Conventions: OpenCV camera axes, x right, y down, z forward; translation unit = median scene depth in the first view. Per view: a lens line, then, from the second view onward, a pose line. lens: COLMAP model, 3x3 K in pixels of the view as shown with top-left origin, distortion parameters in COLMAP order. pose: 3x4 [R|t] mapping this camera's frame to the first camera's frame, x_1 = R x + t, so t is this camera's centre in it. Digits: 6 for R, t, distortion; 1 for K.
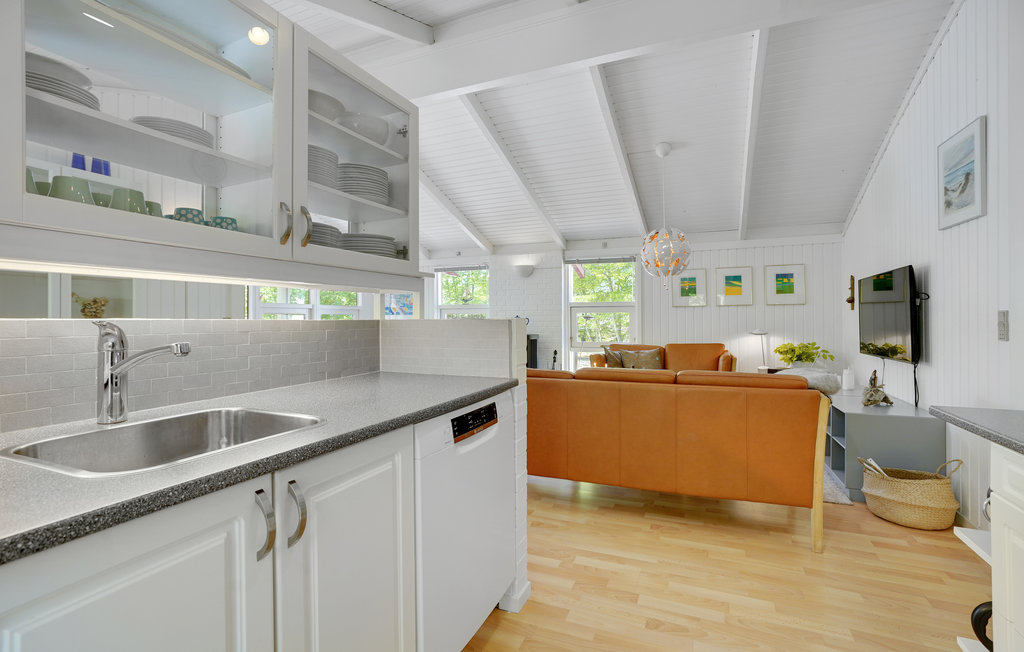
lens RADIAL K [[460.4, 0, 512.0], [0, 460.4, 326.0], [0, 0, 1]] dist [-0.053011, 0.000370]
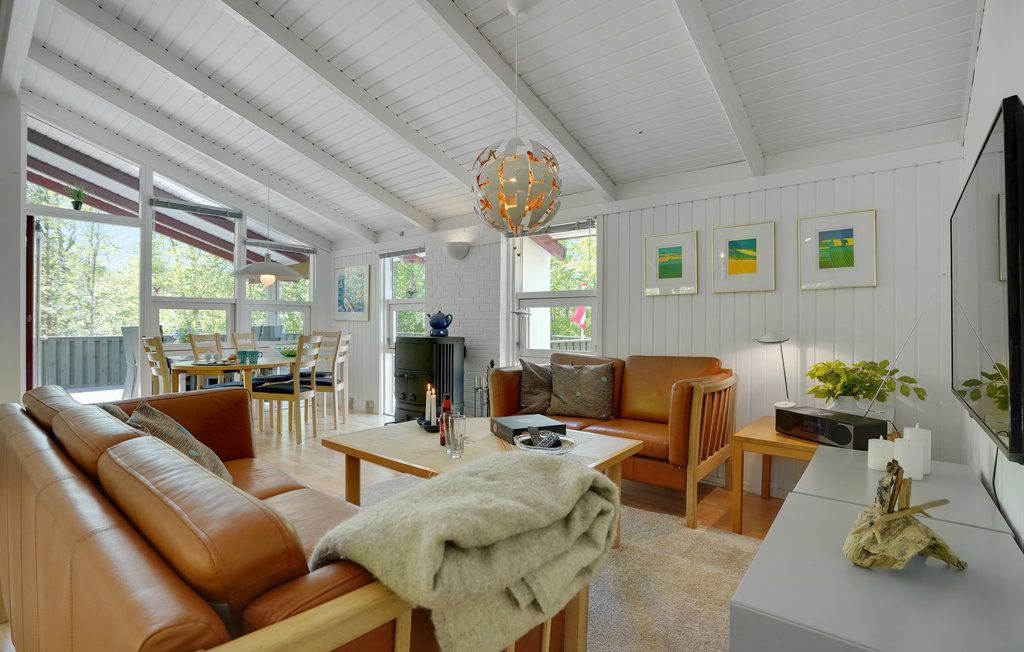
lens RADIAL K [[475.0, 0, 516.0], [0, 475.0, 335.4], [0, 0, 1]] dist [-0.060984, 0.029292]
pose [[0.959446, 0.011517, -0.281656, 0.383262], [-0.006663, 0.999812, 0.018187, 0.001232], [0.281812, -0.015573, 0.959343, 0.351627]]
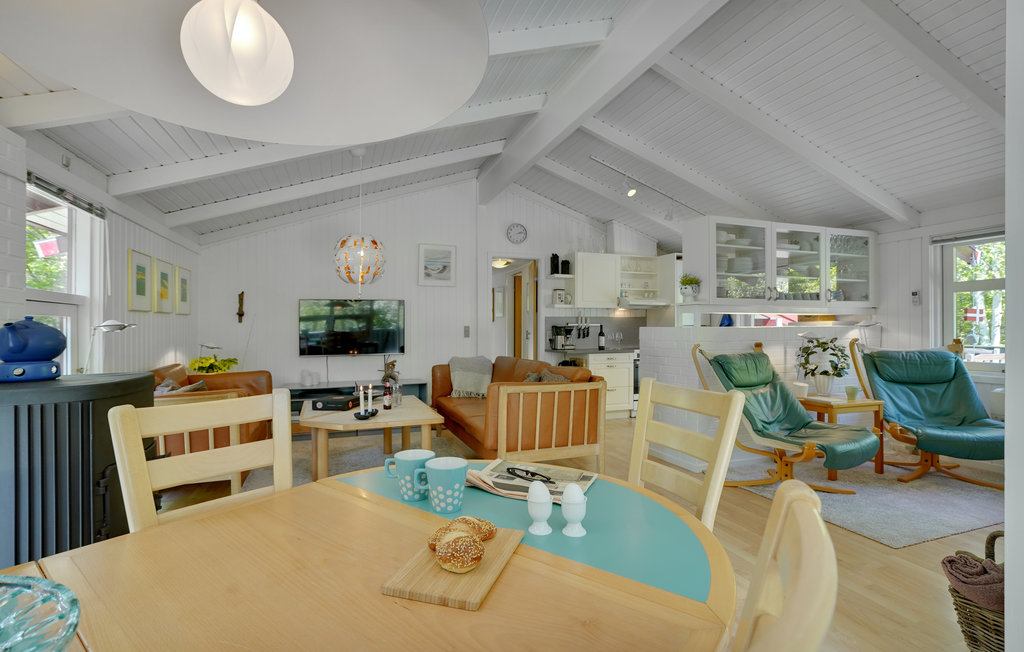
lens RADIAL K [[470.2, 0, 512.0], [0, 470.2, 326.0], [0, 0, 1]] dist [-0.090523, 0.028531]
pose [[-0.676534, 0.011928, 0.736315, -0.452054], [0.017428, 0.999848, -0.000184, -0.013040], [-0.736206, 0.012708, -0.676639, 1.087079]]
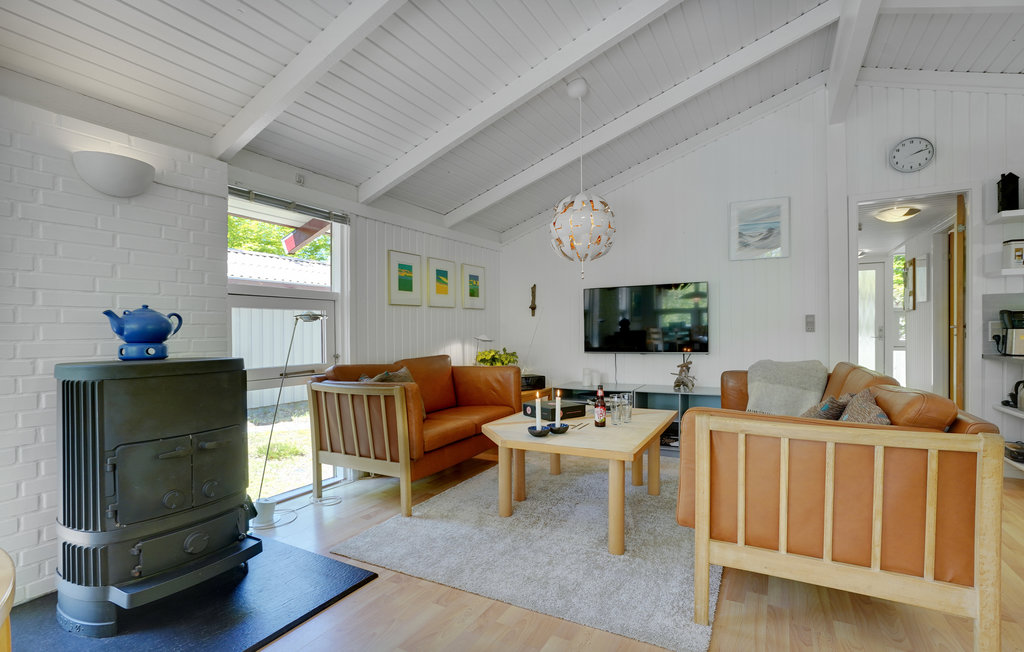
lens RADIAL K [[475.0, 0, 516.0], [0, 475.0, 335.4], [0, 0, 1]] dist [-0.060984, 0.029292]
pose [[0.114512, -0.007457, 0.993394, -0.335237], [0.022176, 0.999742, 0.004948, 0.003936], [-0.993174, 0.021463, 0.114647, 0.779966]]
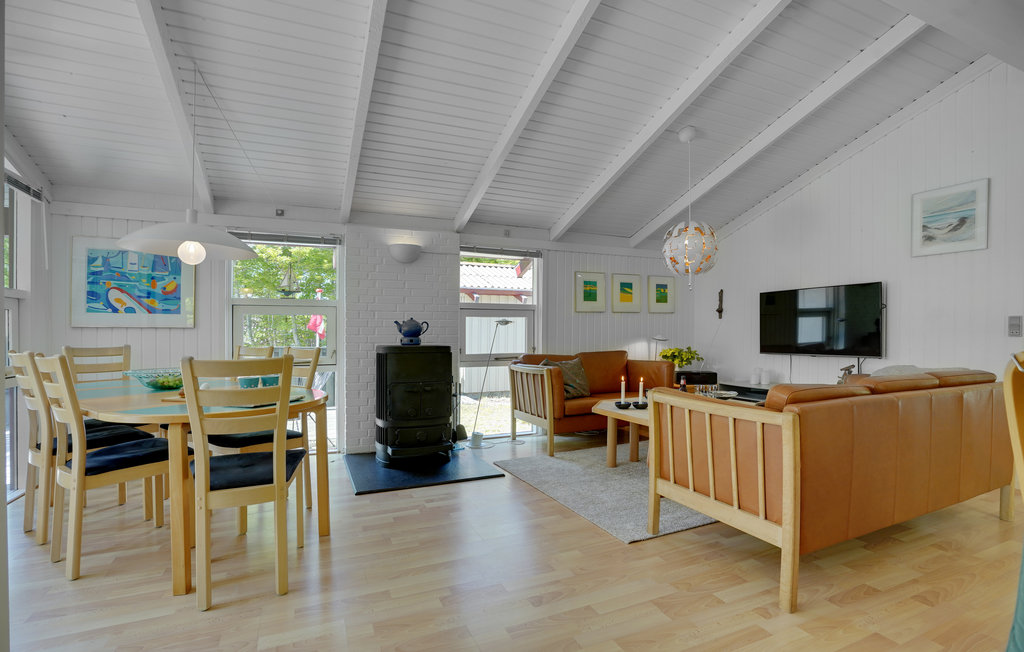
lens RADIAL K [[475.0, 0, 516.0], [0, 475.0, 335.4], [0, 0, 1]] dist [-0.060984, 0.029292]
pose [[0.682744, -0.004064, 0.730646, -0.443370], [0.008678, 0.999959, -0.002546, 0.006365], [-0.730606, 0.008079, 0.682751, 0.469020]]
